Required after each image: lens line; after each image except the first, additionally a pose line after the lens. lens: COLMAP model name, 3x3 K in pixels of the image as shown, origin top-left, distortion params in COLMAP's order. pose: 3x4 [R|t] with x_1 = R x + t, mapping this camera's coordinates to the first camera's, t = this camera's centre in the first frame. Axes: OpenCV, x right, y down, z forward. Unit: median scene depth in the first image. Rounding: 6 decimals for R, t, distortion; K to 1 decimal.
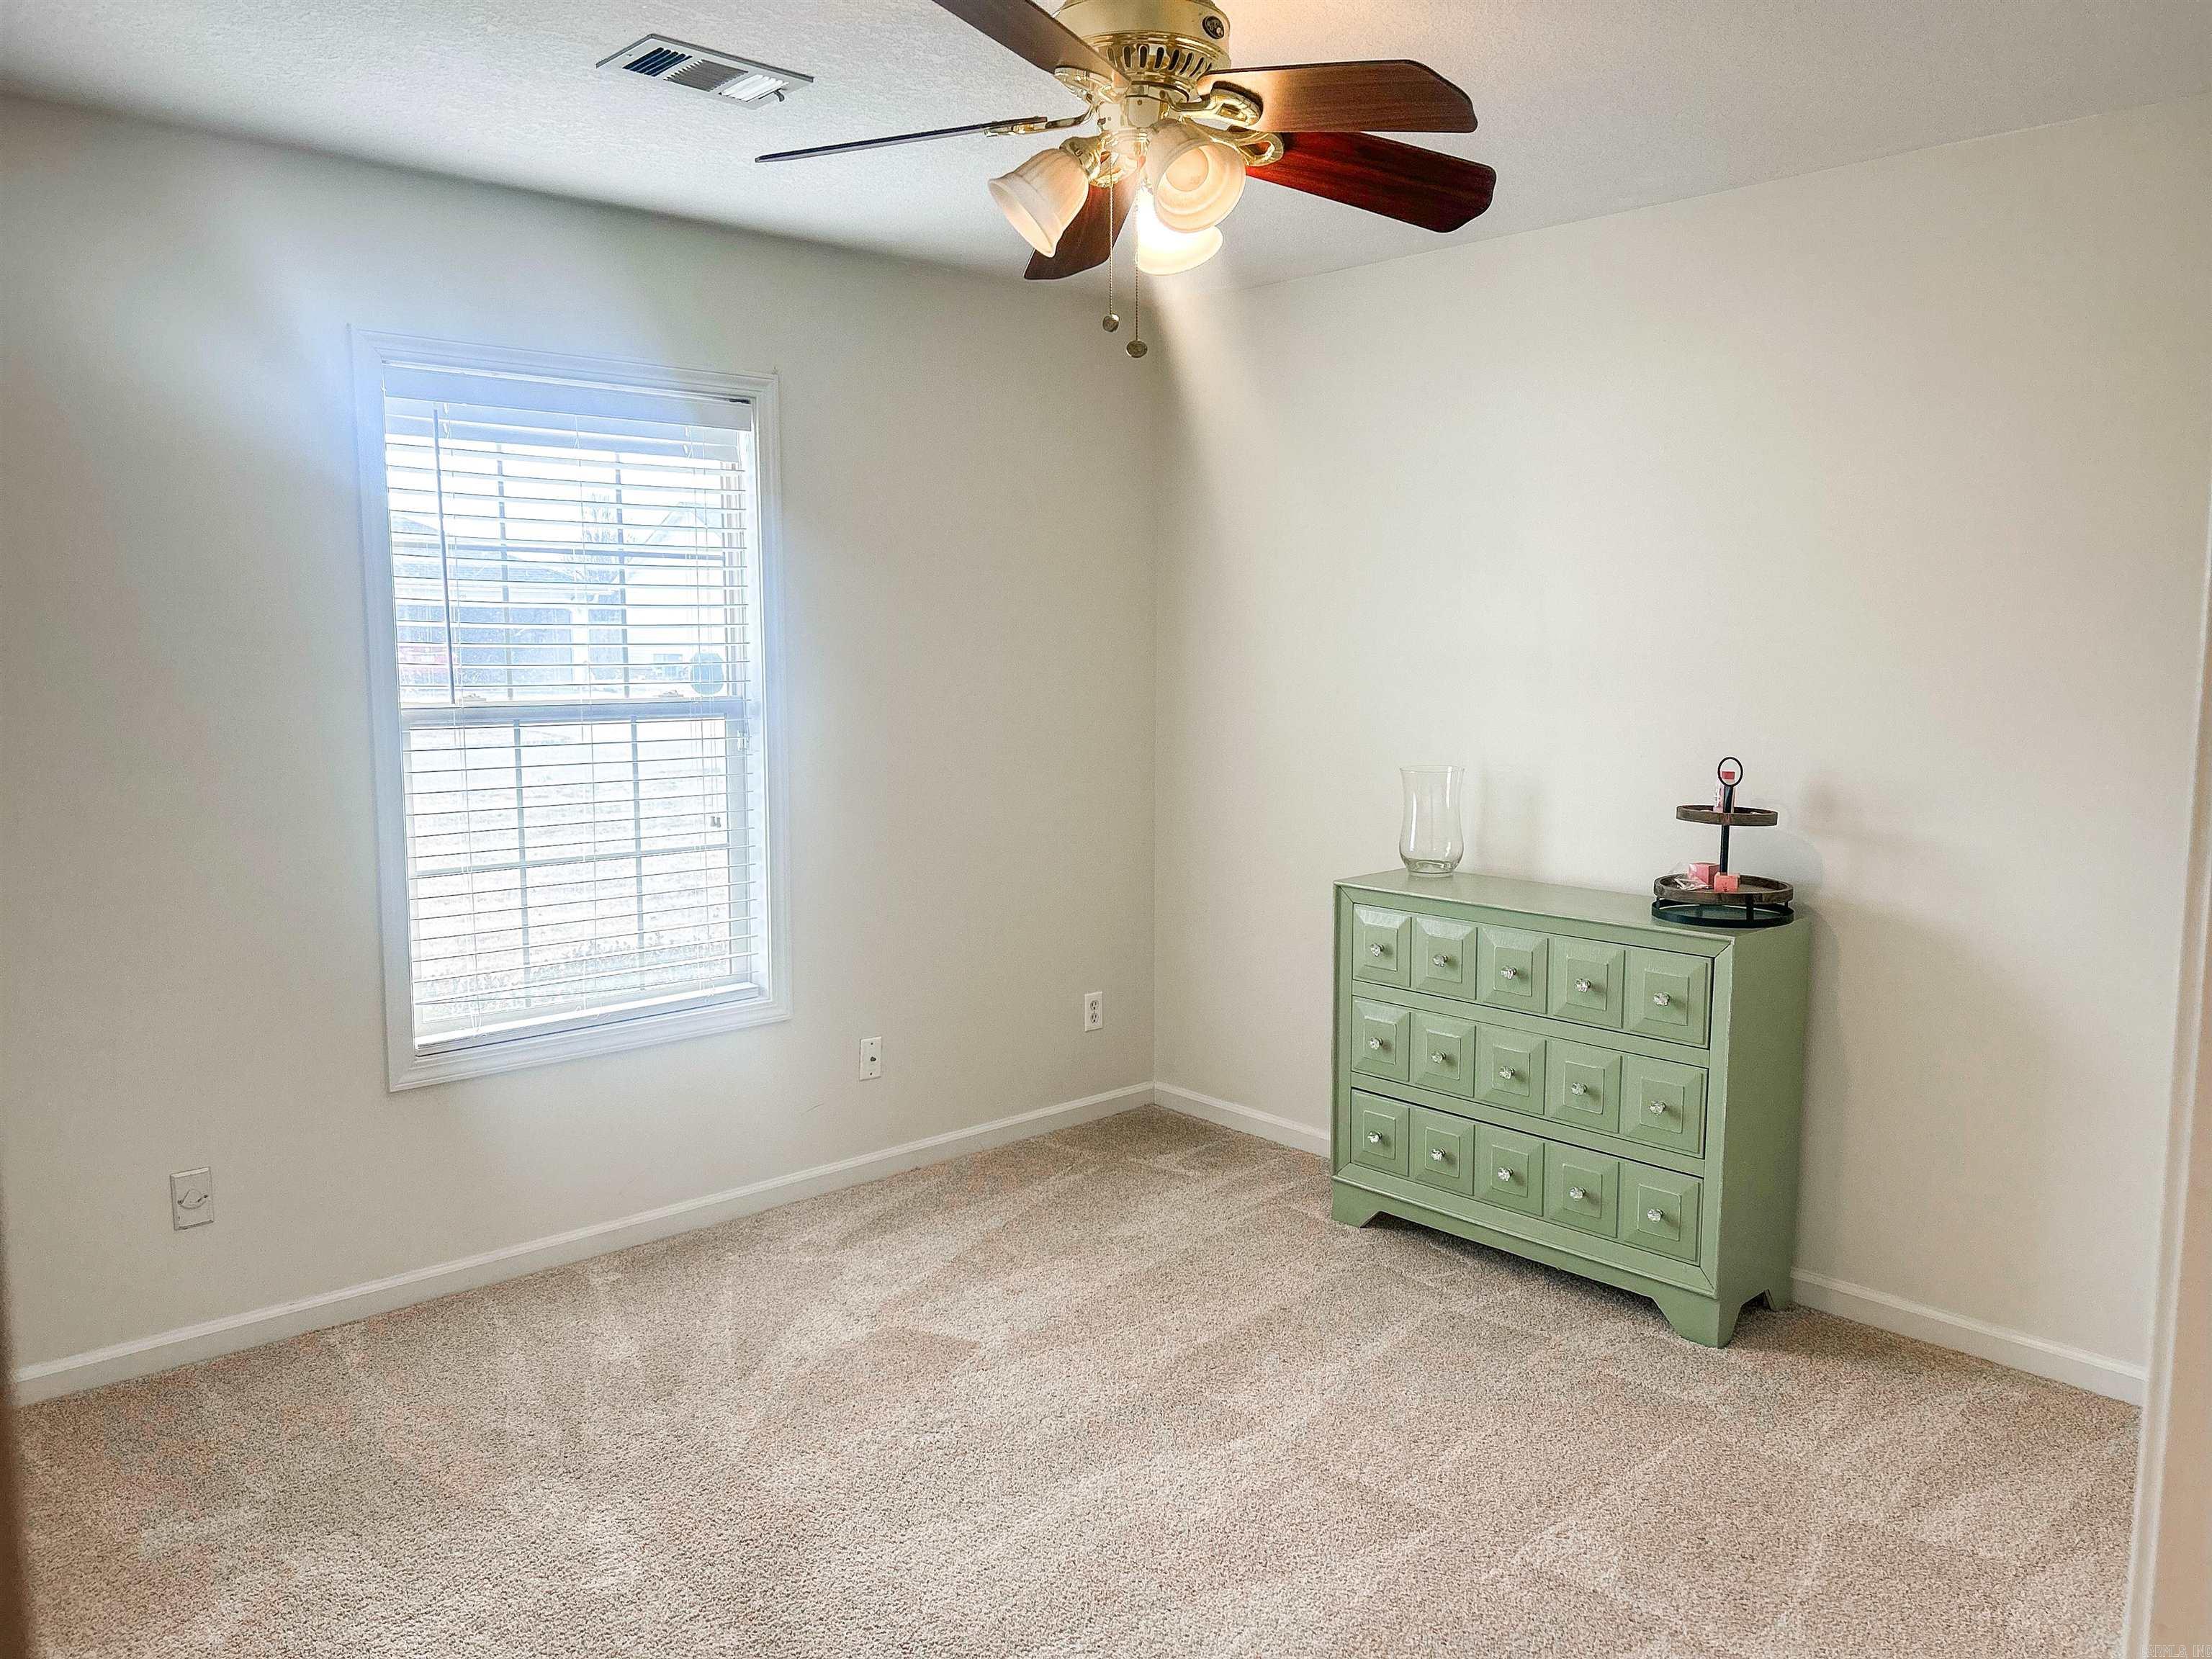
lens RADIAL K [[1651.3, 0, 1114.1], [0, 1651.3, 858.1], [0, 0, 1]] dist [0.075302, -0.094464]
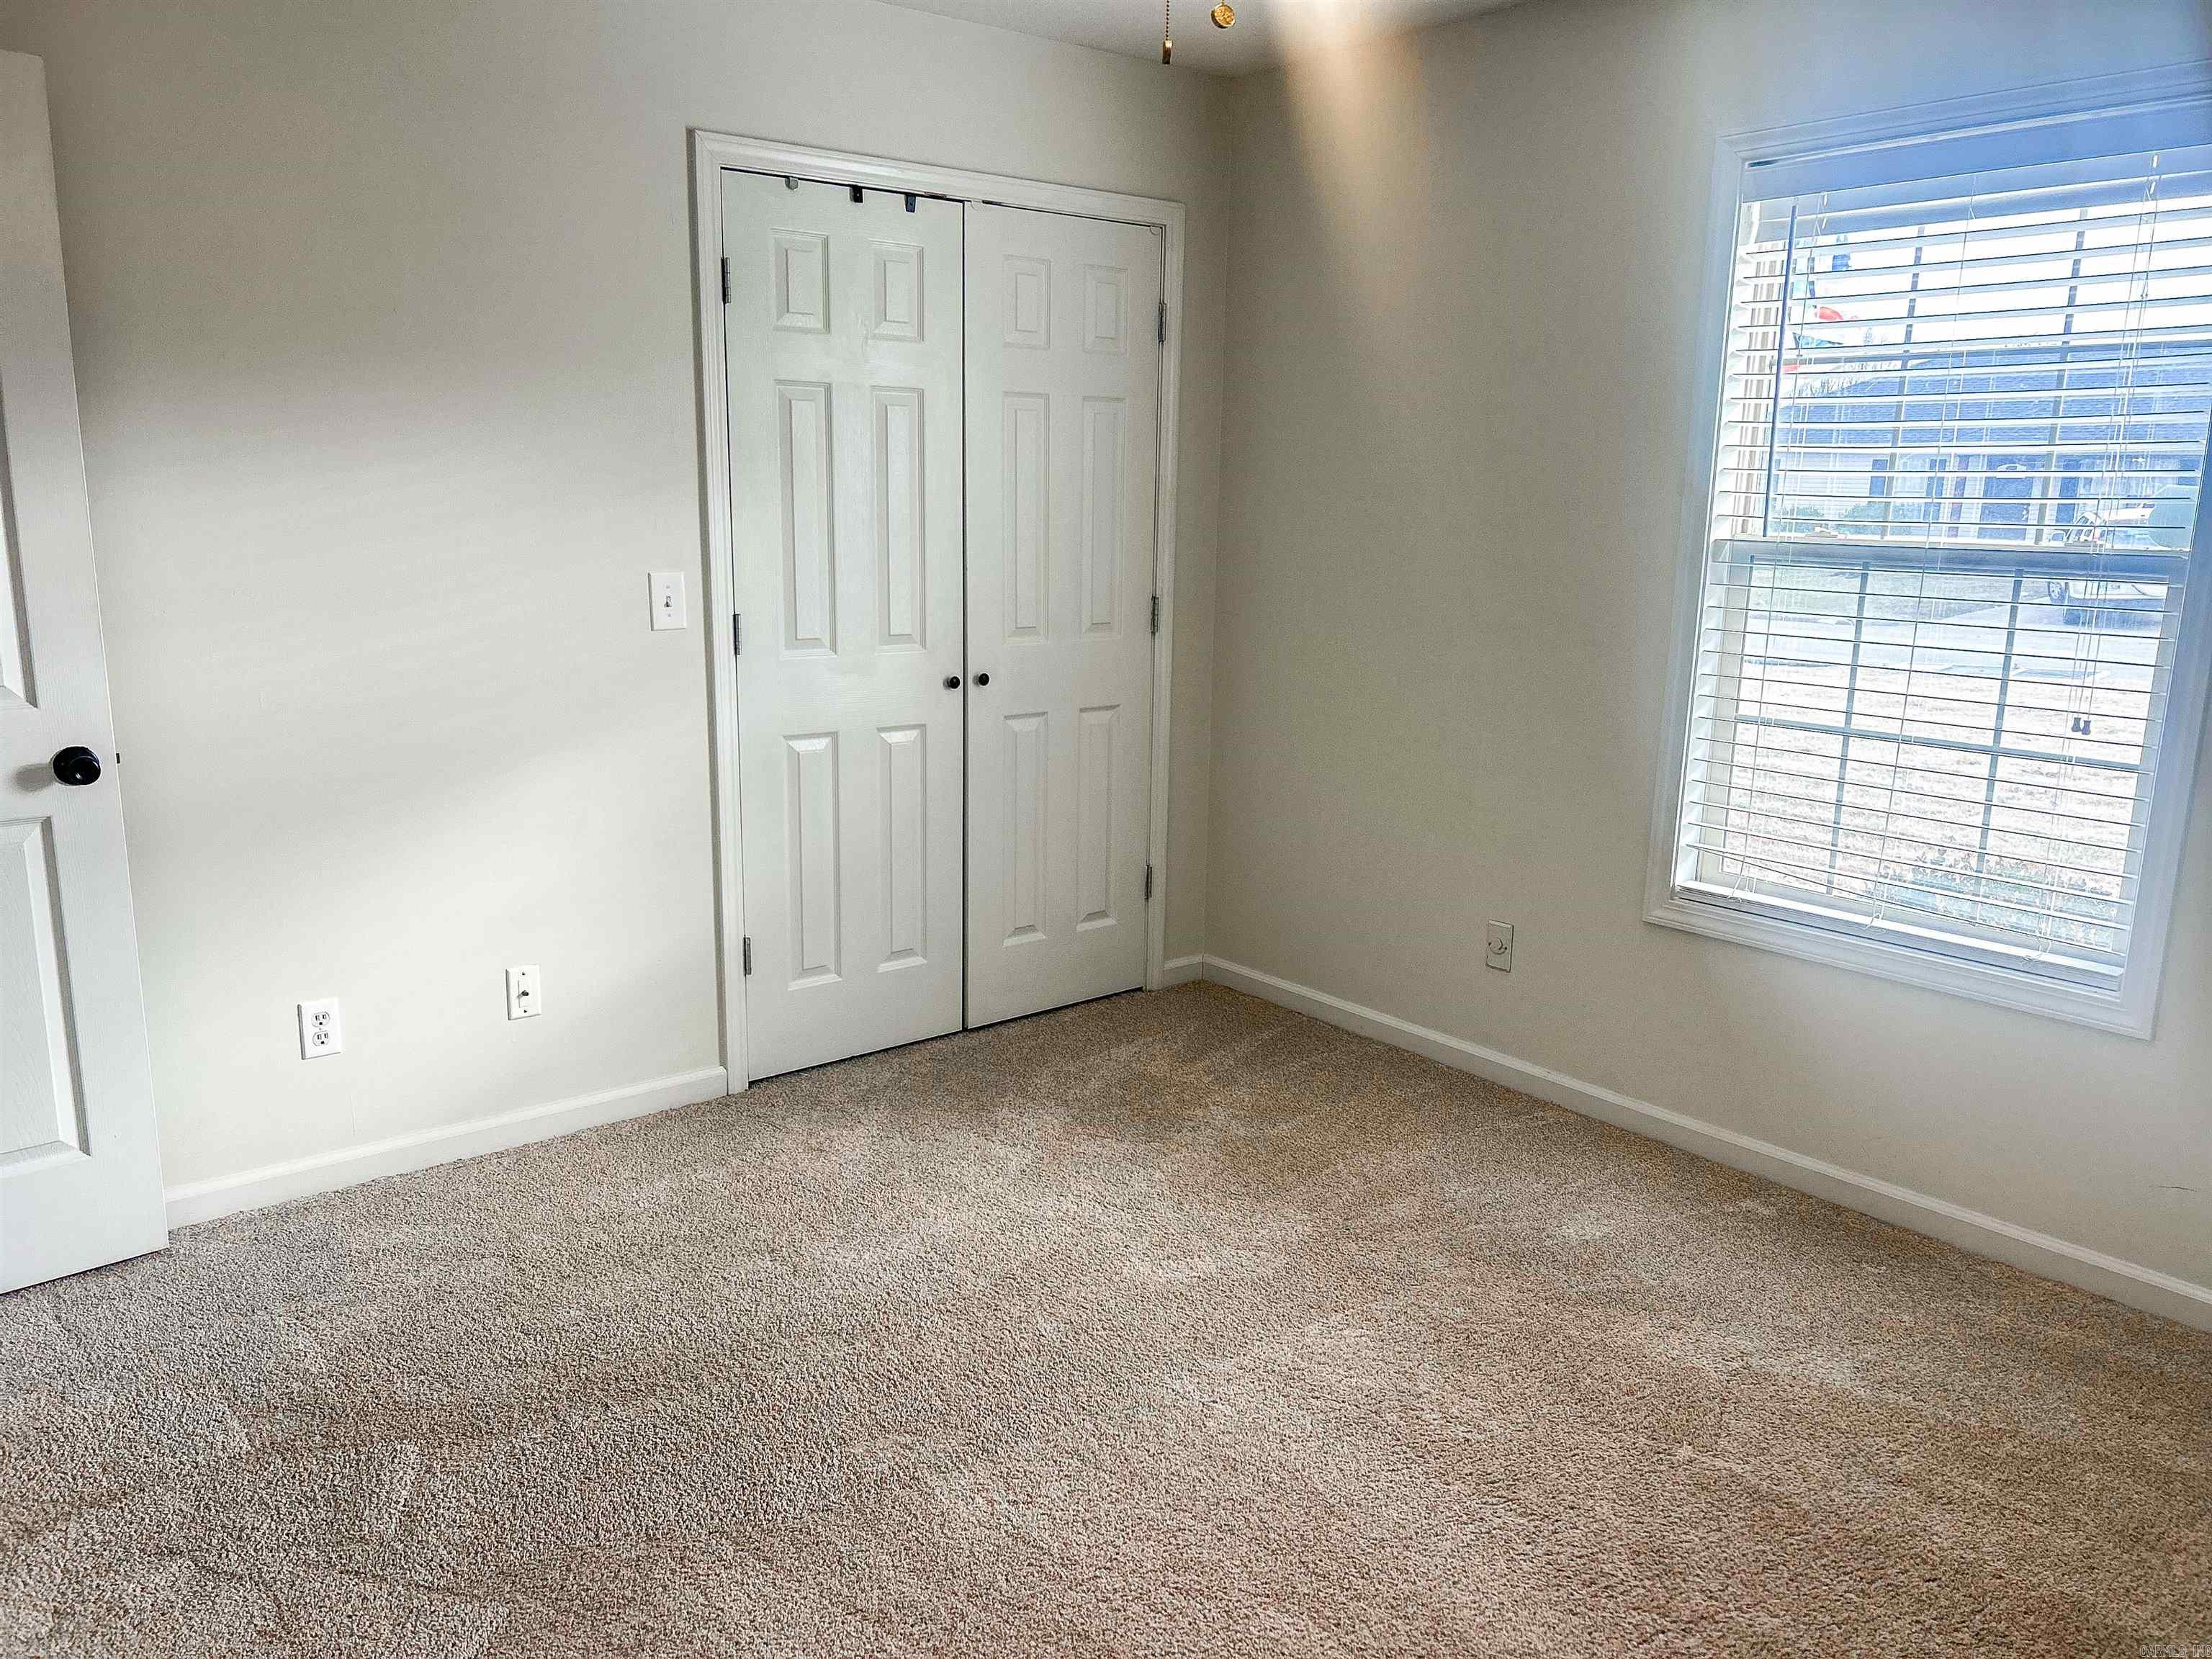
lens RADIAL K [[1651.3, 0, 1114.1], [0, 1651.3, 858.1], [0, 0, 1]] dist [0.075302, -0.094464]
pose [[-0.054661, 0.218833, -0.974230, 0.530830], [-0.149866, 0.962838, 0.224683, -0.071393], [0.987194, 0.158285, -0.019834, 0.659200]]
